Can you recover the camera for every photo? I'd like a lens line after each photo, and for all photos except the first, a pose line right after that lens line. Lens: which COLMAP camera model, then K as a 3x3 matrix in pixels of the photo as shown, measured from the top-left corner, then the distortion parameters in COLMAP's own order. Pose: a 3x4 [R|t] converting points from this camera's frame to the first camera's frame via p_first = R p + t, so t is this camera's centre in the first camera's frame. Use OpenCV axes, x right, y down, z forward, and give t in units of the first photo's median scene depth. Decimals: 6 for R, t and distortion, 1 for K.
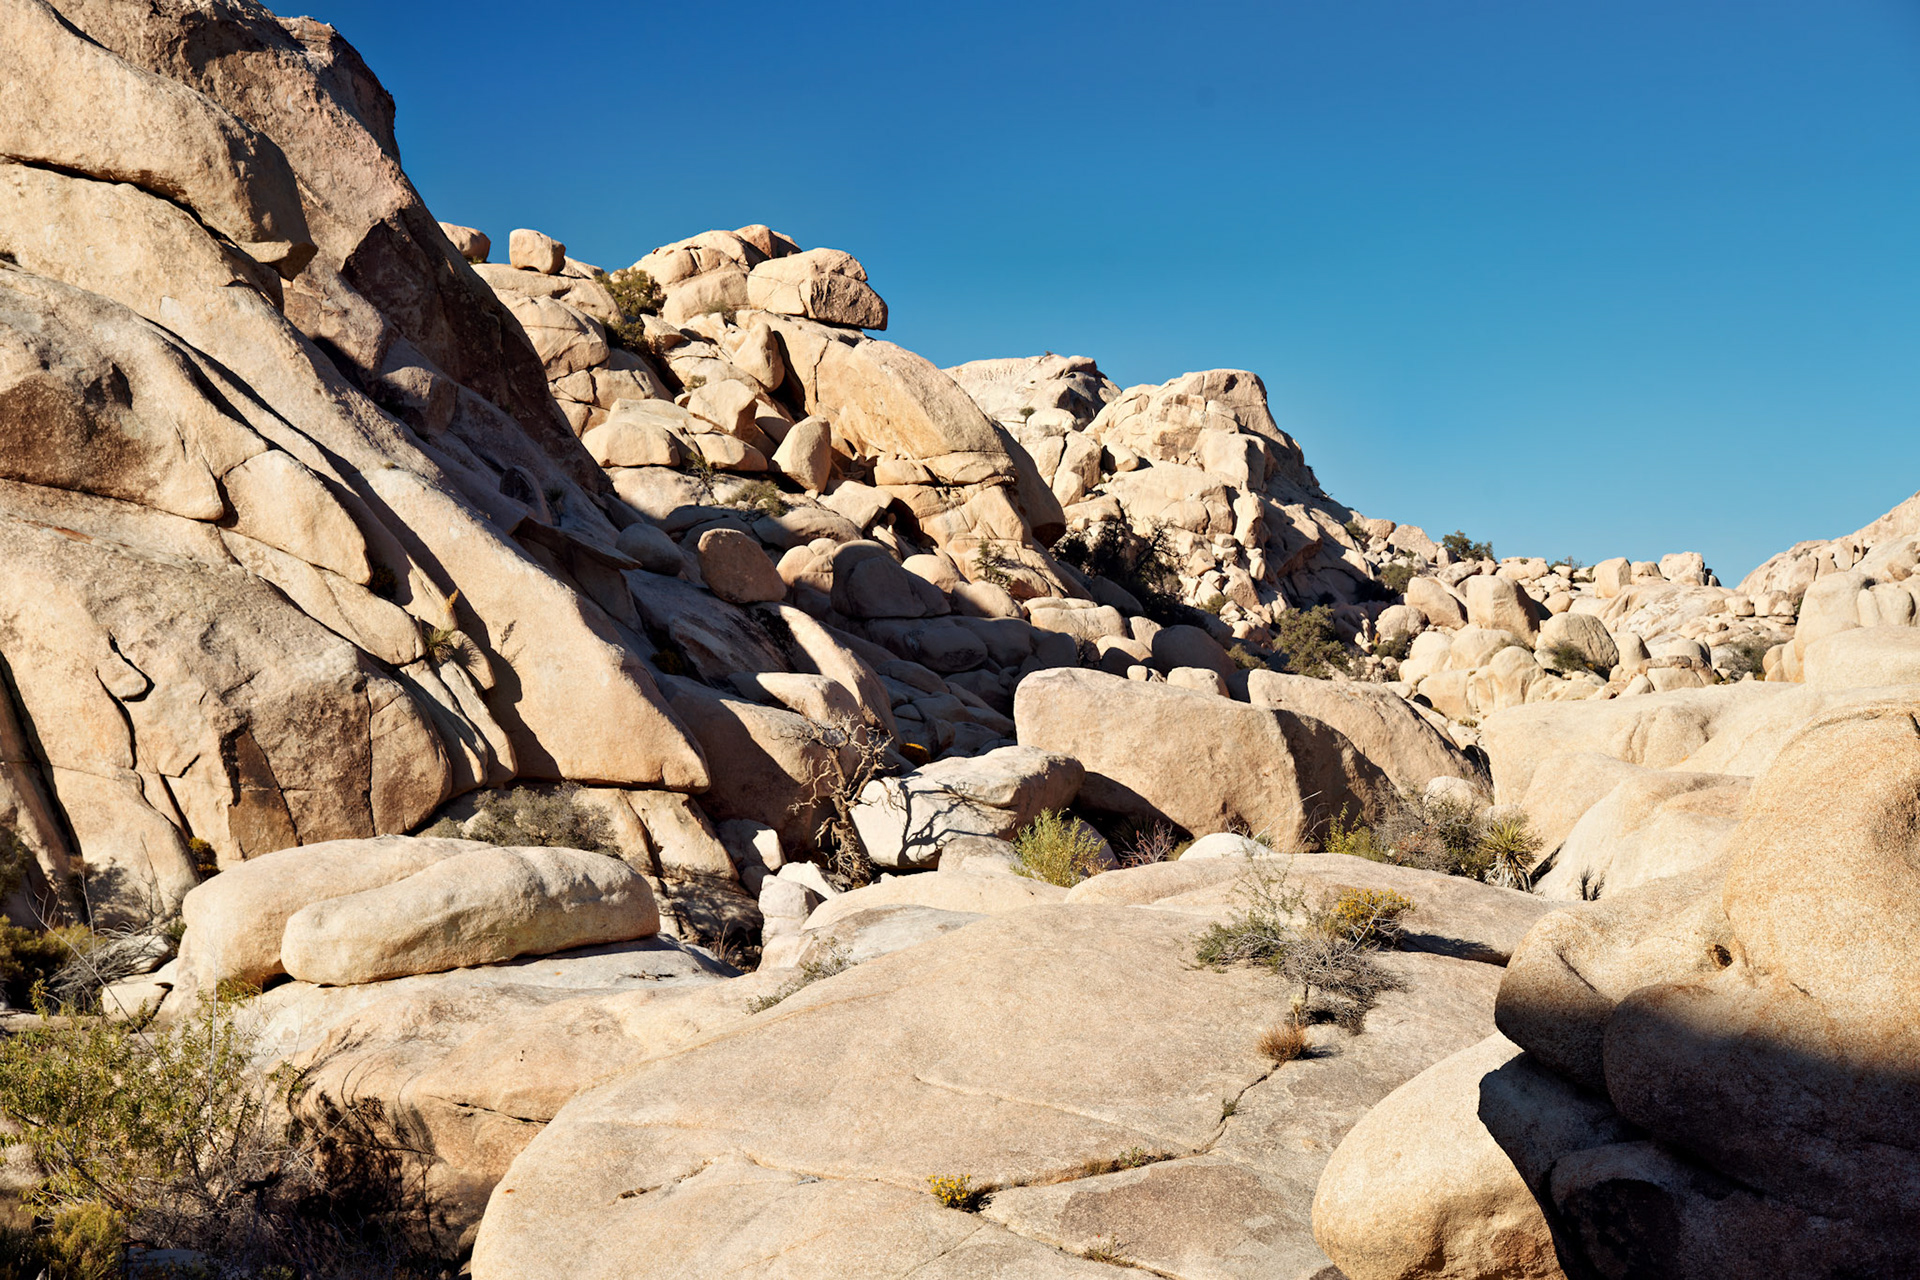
lens RADIAL K [[3501.9, 0, 954.2], [0, 3501.9, 663.1], [0, 0, 1]] dist [0.357330, 0.495625]
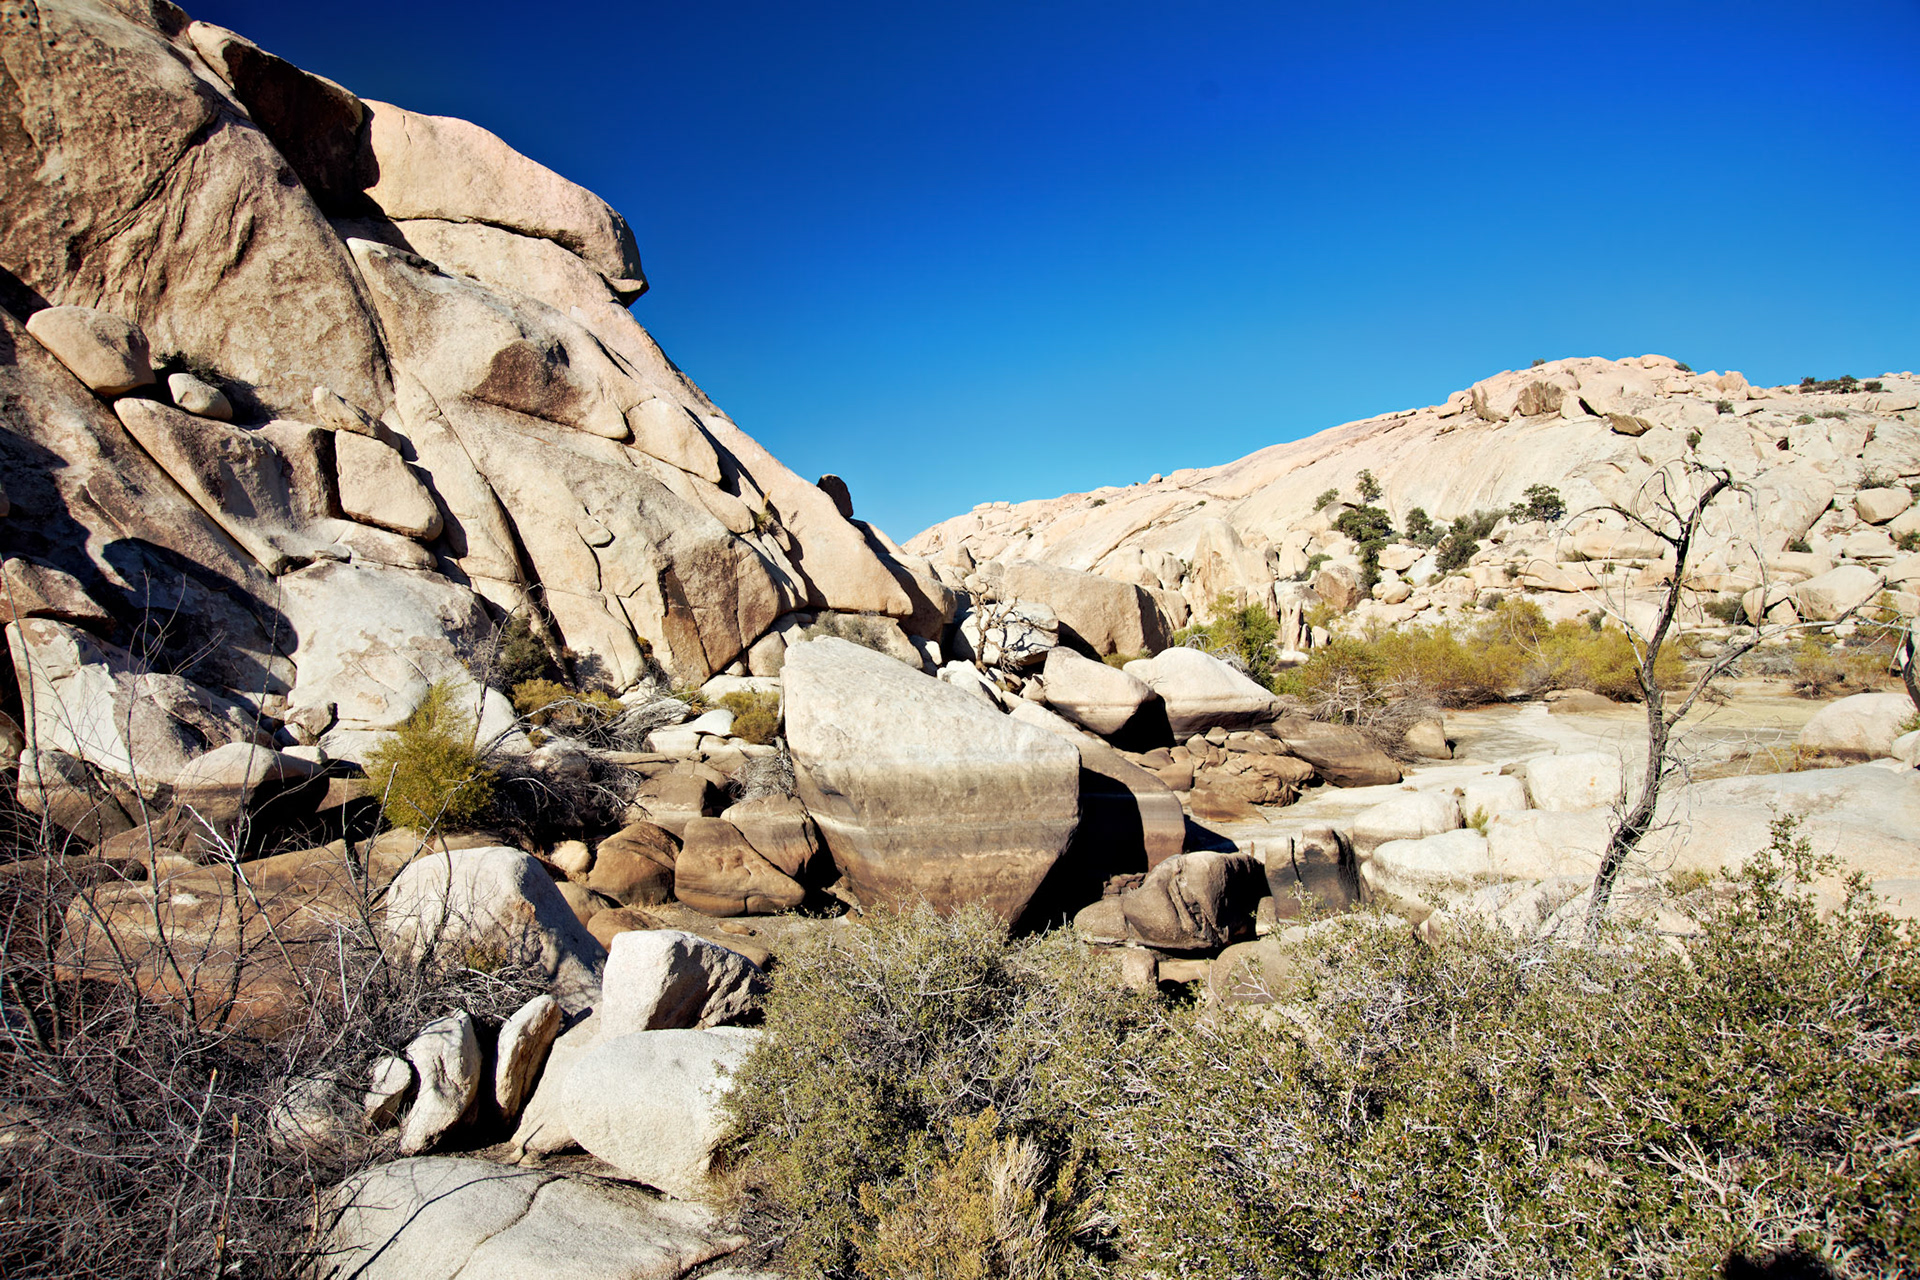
lens RADIAL K [[1336.3, 0, 958.6], [0, 1336.3, 651.6], [0, 0, 1]] dist [-0.142789, 0.110870]
pose [[0.943669, 0.015577, 0.330524, -0.261634], [-0.028599, 0.998993, 0.034572, 0.030318], [-0.329653, -0.042078, 0.943164, 0.393634]]
